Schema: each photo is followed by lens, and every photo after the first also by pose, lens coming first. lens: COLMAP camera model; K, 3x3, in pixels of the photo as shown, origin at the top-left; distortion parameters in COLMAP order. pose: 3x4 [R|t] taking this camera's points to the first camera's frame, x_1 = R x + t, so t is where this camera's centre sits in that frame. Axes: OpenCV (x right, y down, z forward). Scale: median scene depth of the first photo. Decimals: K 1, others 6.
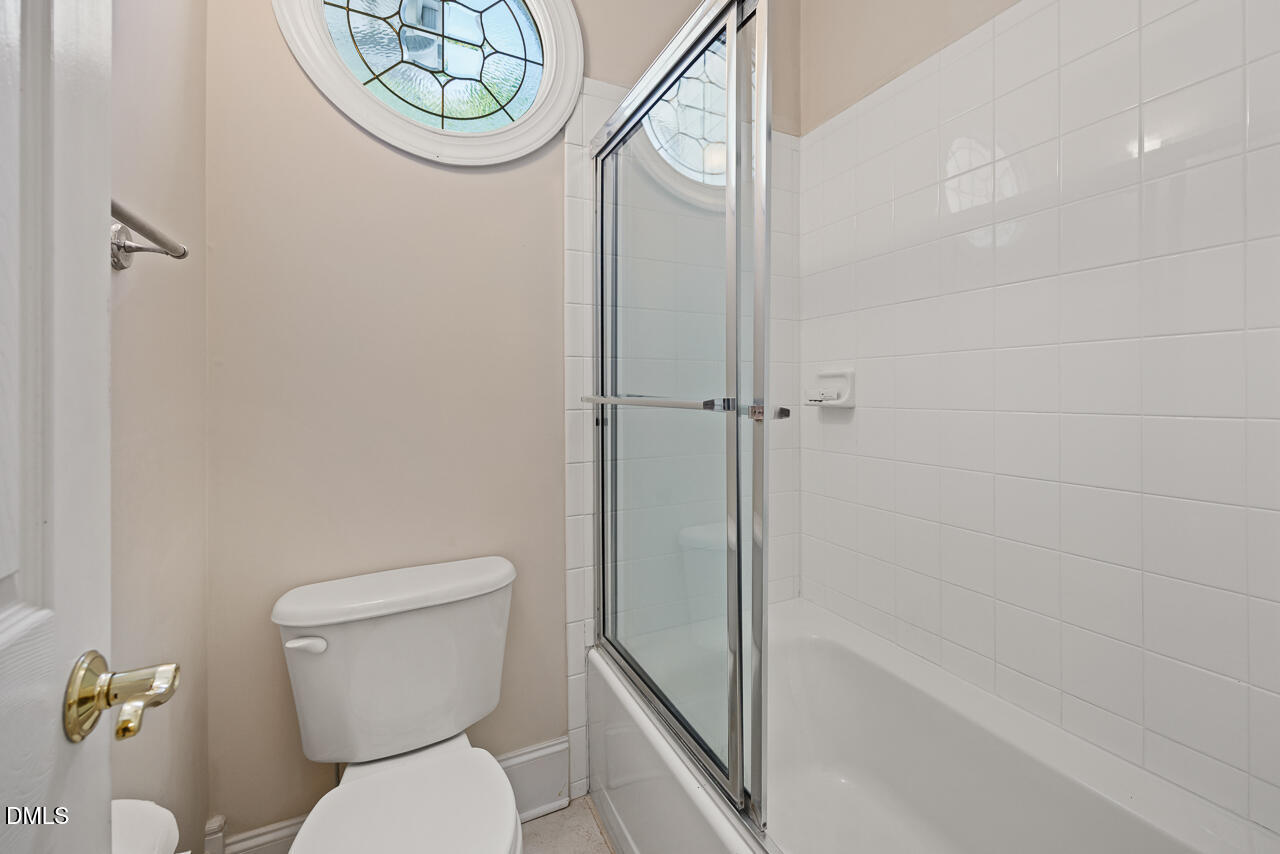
lens RADIAL K [[511.0, 0, 663.3], [0, 511.0, 396.8], [0, 0, 1]] dist [-0.001265, 0.000115]
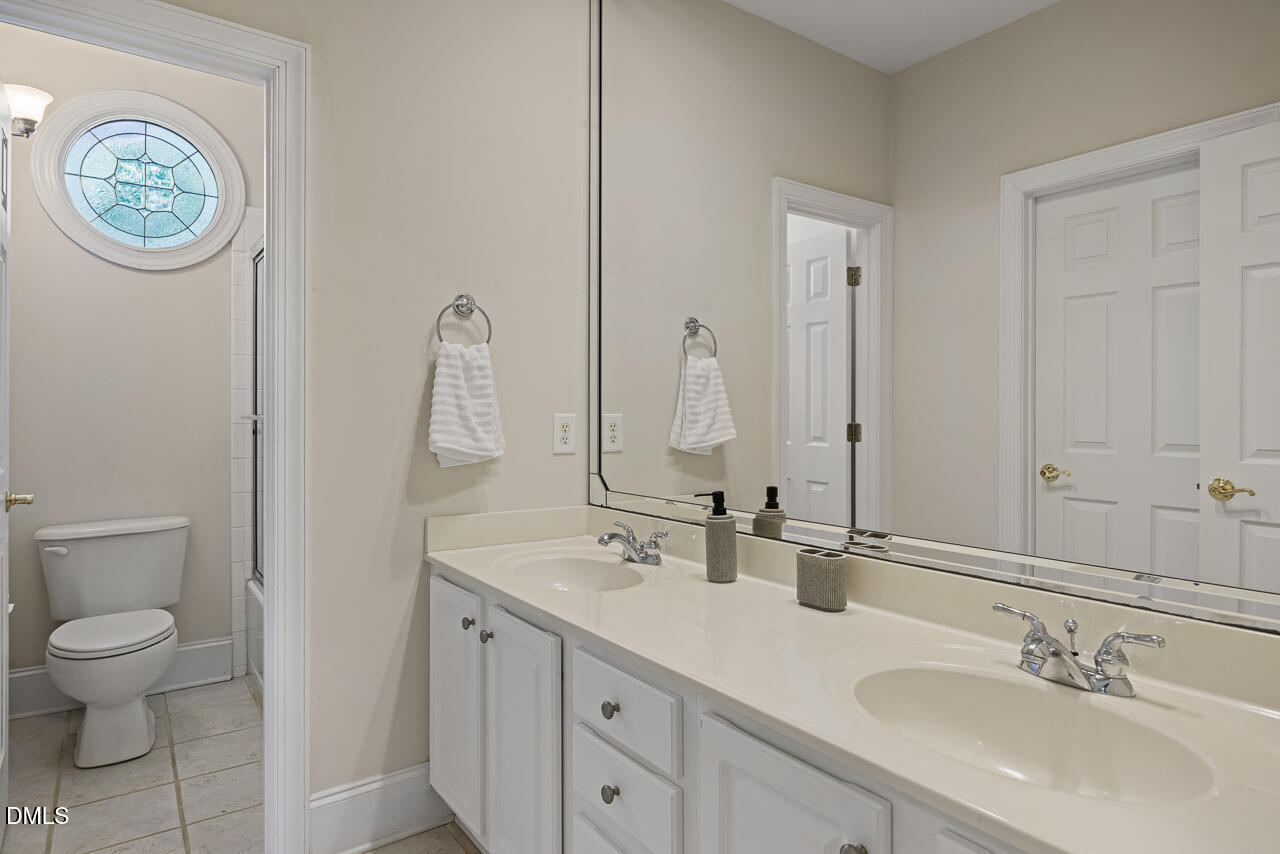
lens RADIAL K [[732.2, 0, 637.6], [0, 732.2, 422.8], [0, 0, 1]] dist [-0.000242, -0.000894]
pose [[0.990323, 0.007009, 0.138604, 0.716391], [-0.007179, 0.999974, 0.000723, 0.012570], [-0.138596, -0.001711, 0.990348, -1.354918]]
